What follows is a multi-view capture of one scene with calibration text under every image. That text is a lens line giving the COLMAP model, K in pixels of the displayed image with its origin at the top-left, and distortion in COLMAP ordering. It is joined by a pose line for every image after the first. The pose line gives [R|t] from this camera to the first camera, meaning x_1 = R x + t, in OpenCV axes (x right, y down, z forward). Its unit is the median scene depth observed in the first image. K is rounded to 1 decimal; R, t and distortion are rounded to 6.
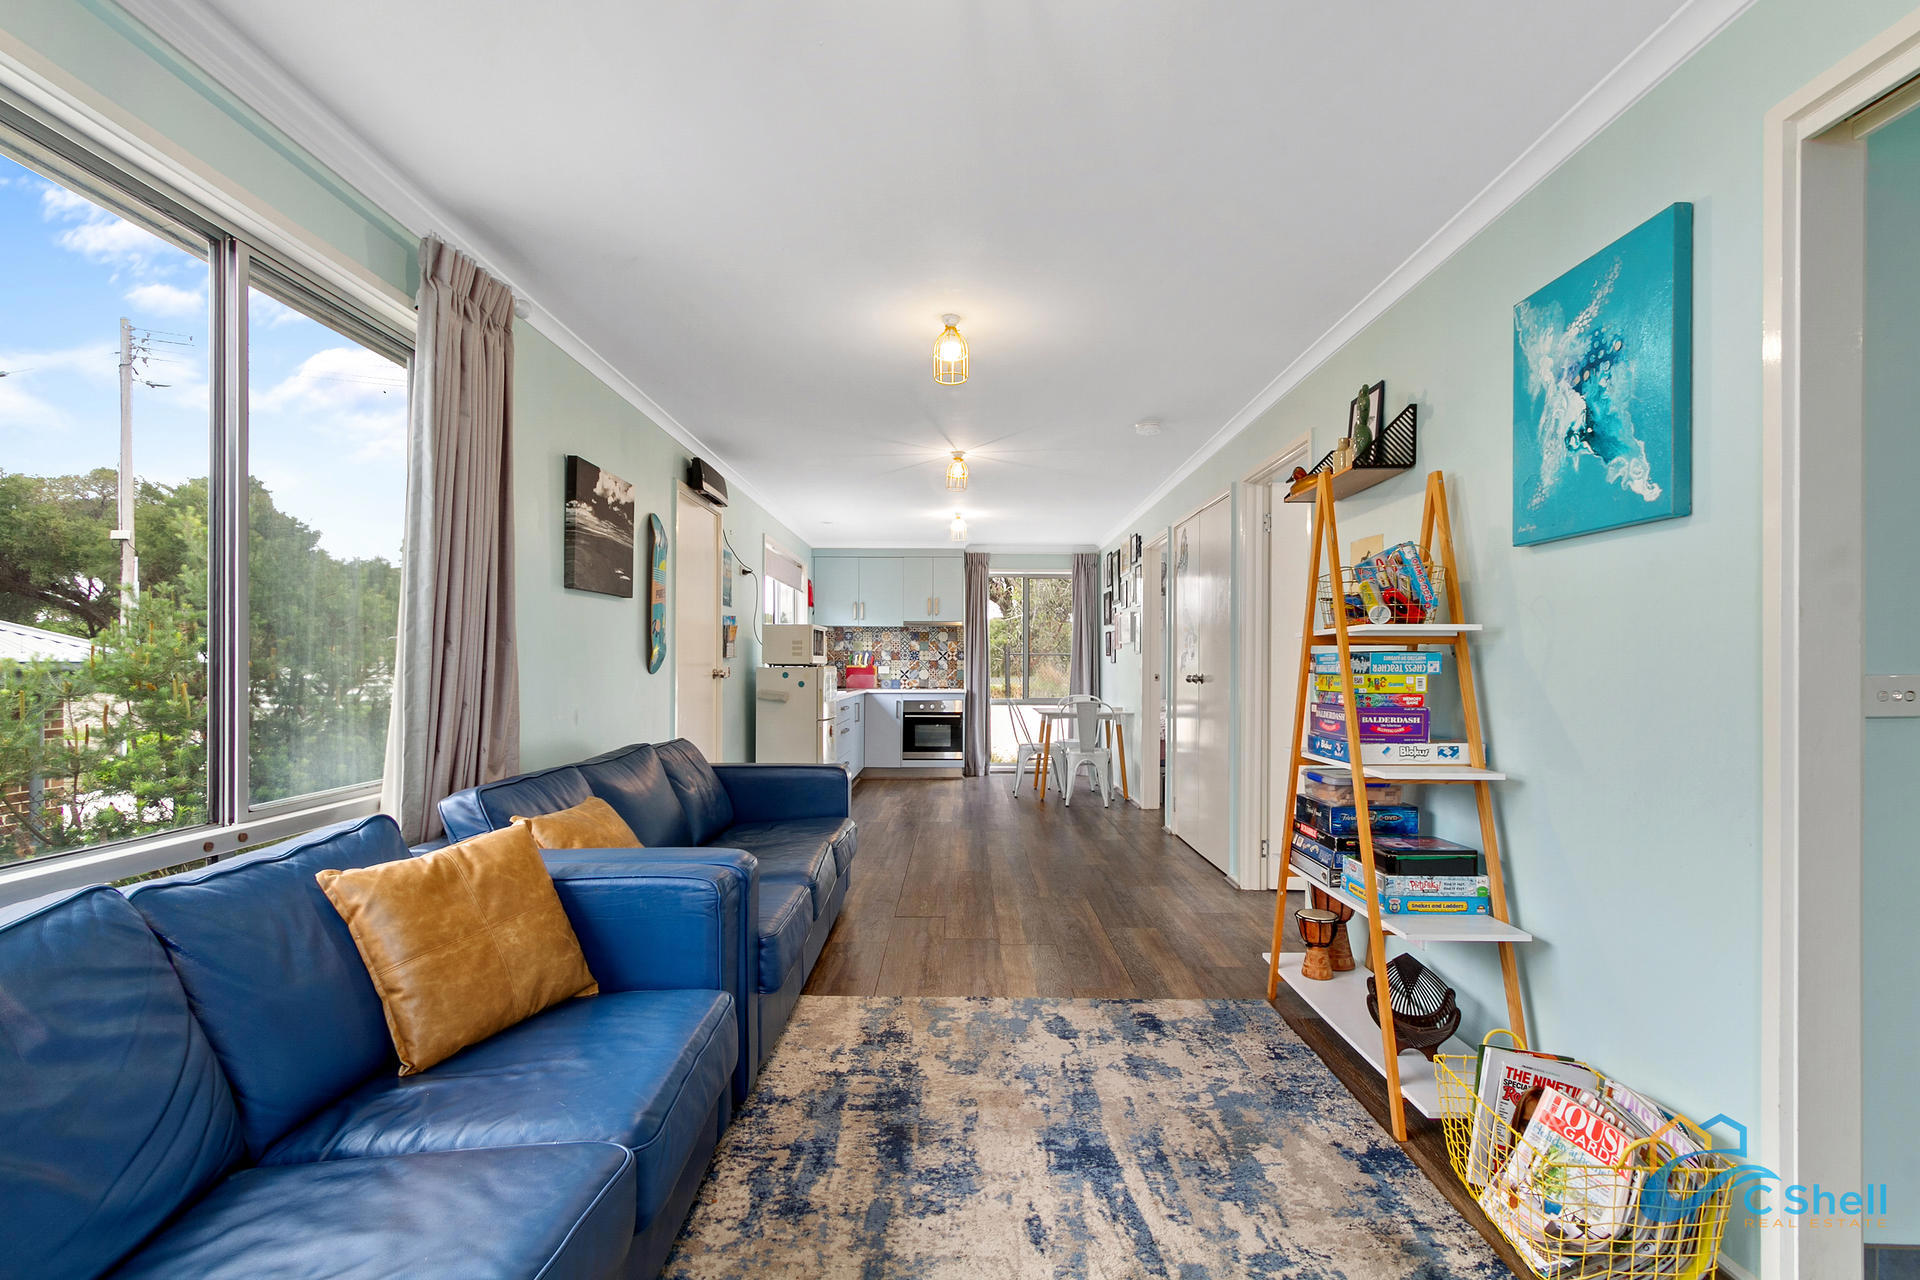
lens RADIAL K [[889.6, 0, 961.1], [0, 889.6, 662.5], [0, 0, 1]] dist [0.000759, -0.000707]
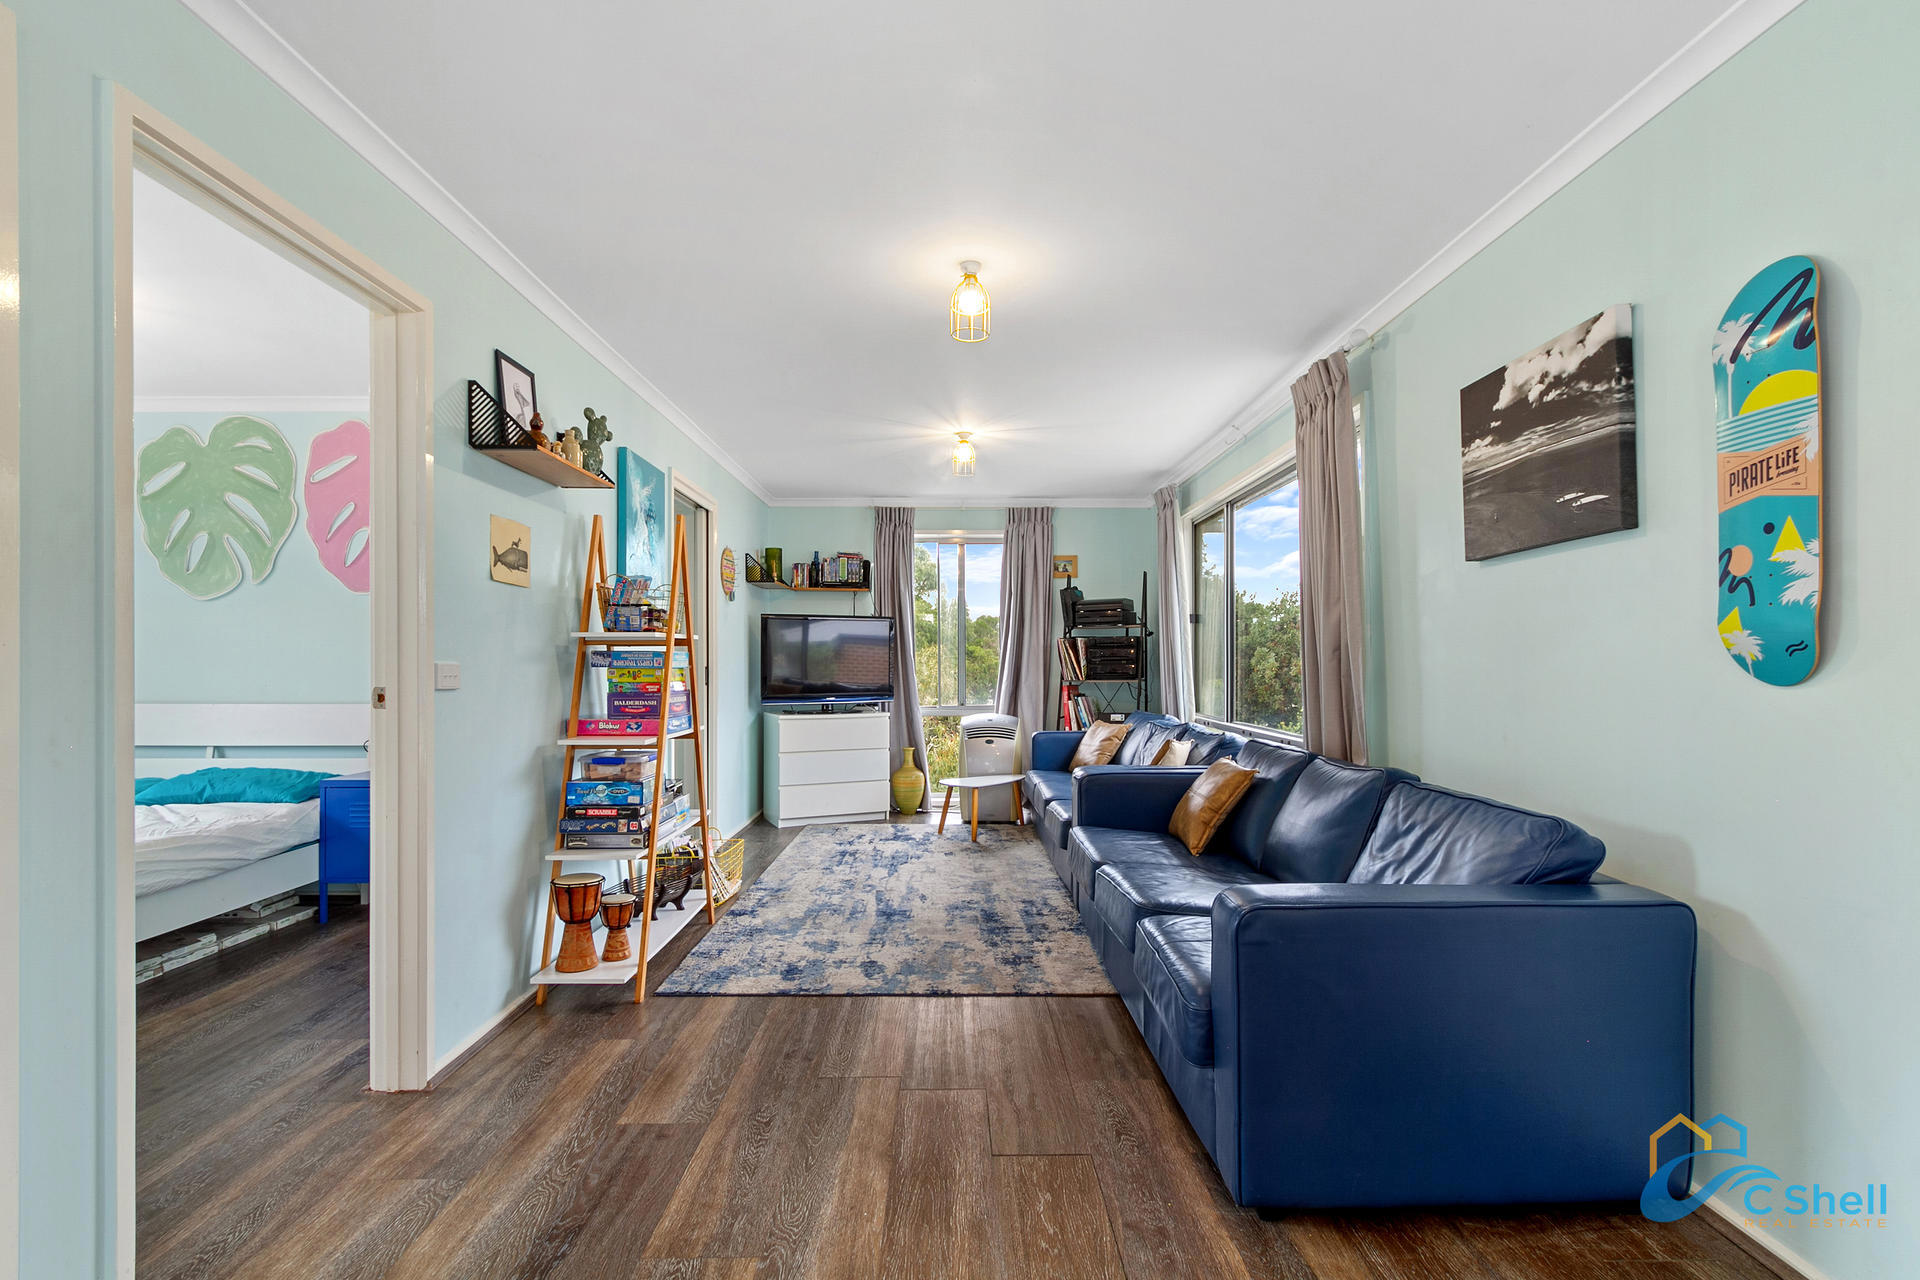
lens RADIAL K [[889.6, 0, 961.1], [0, 889.6, 662.5], [0, 0, 1]] dist [0.000759, -0.000707]
pose [[-0.999890, -0.002205, -0.014681, 0.012735], [-0.002144, 0.999989, -0.004161, 0.009520], [0.014690, -0.004129, -0.999884, 2.349582]]
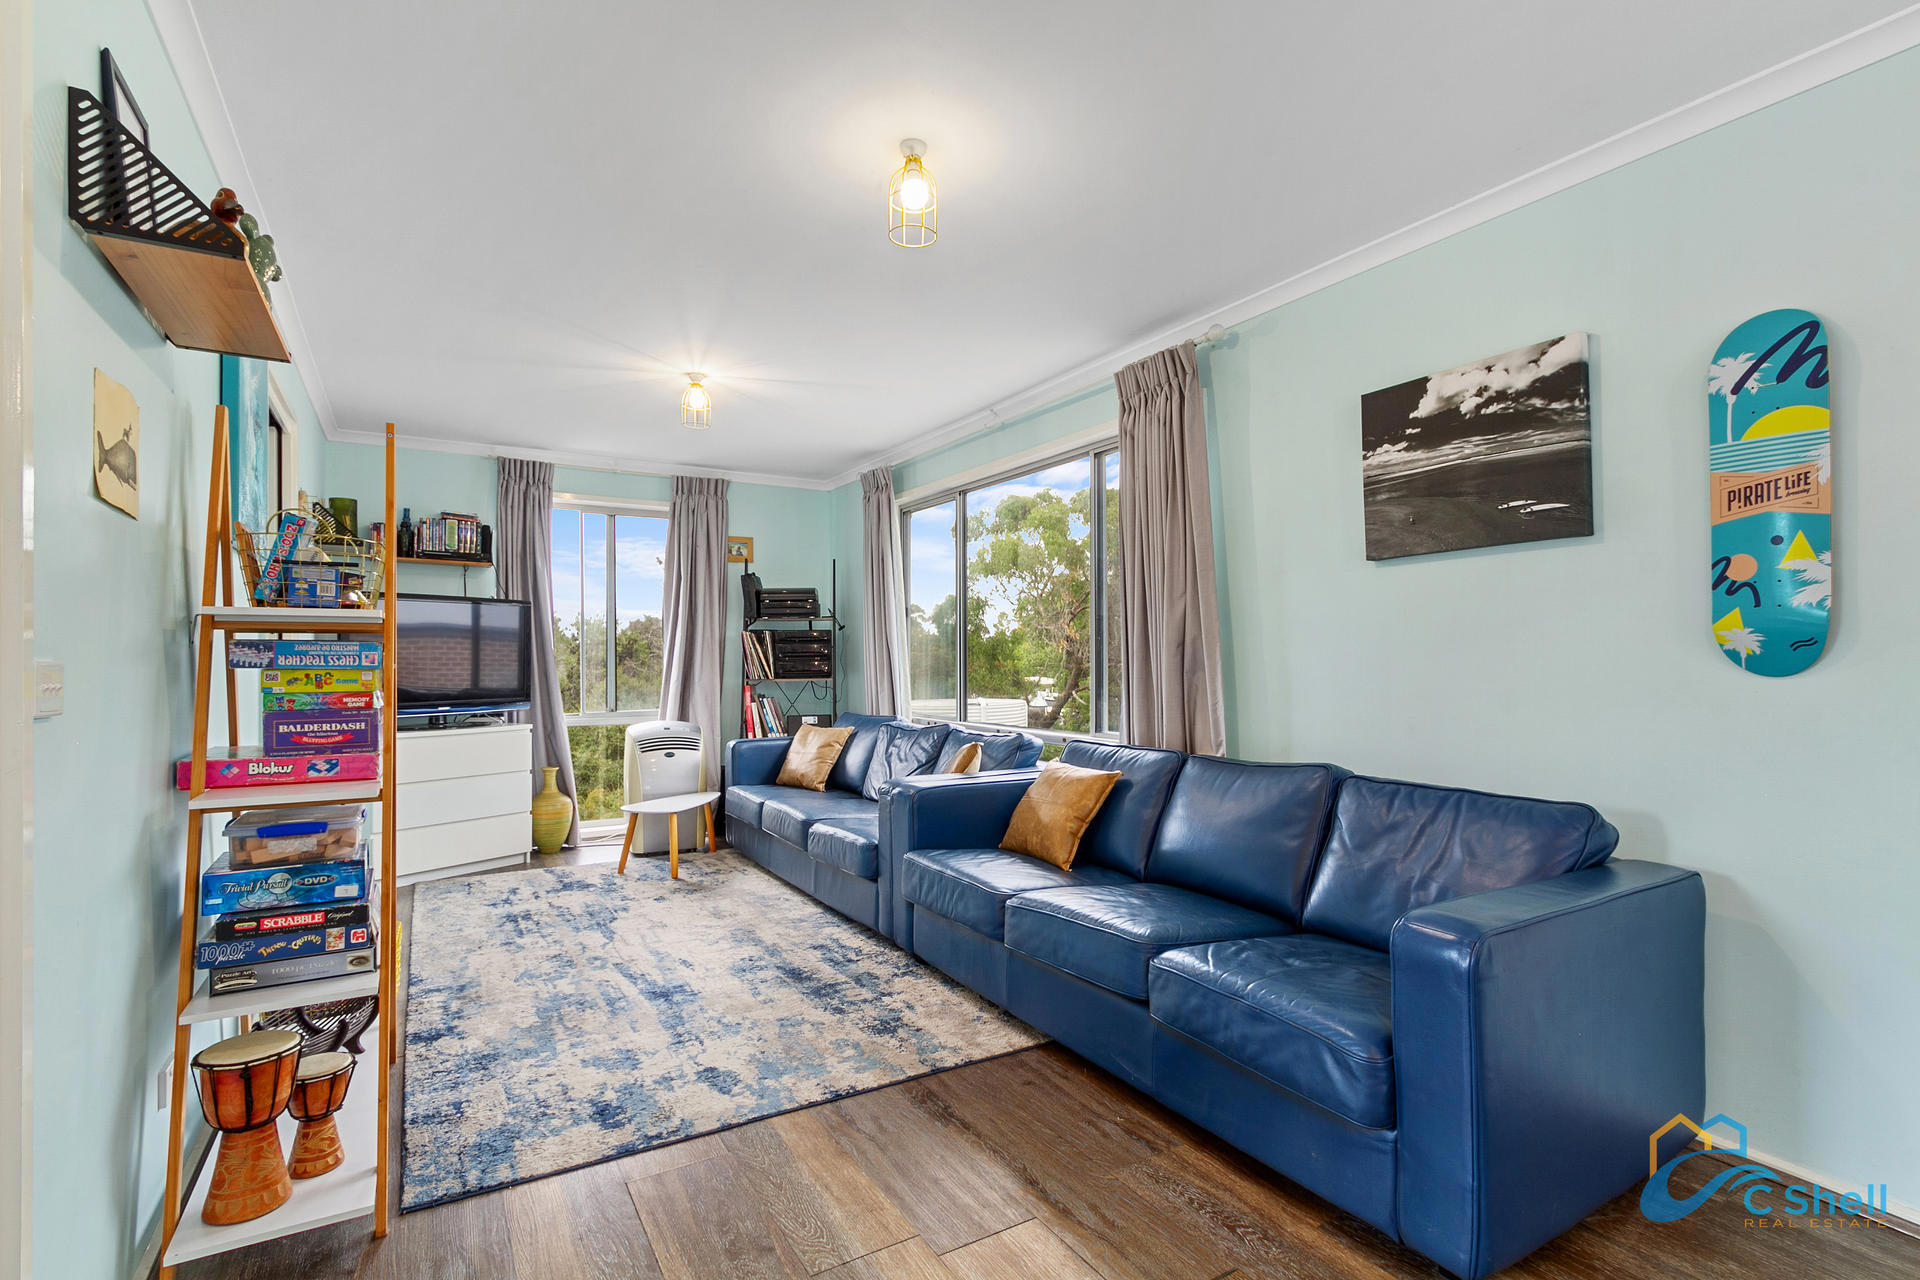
lens RADIAL K [[906.4, 0, 960.3], [0, 906.4, 652.9], [0, 0, 1]] dist [0.012509, -0.007906]
pose [[-0.858035, -0.003622, -0.513578, 0.392411], [0.002338, 0.999937, -0.010959, 0.009257], [0.513586, -0.010604, -0.857973, 2.018930]]
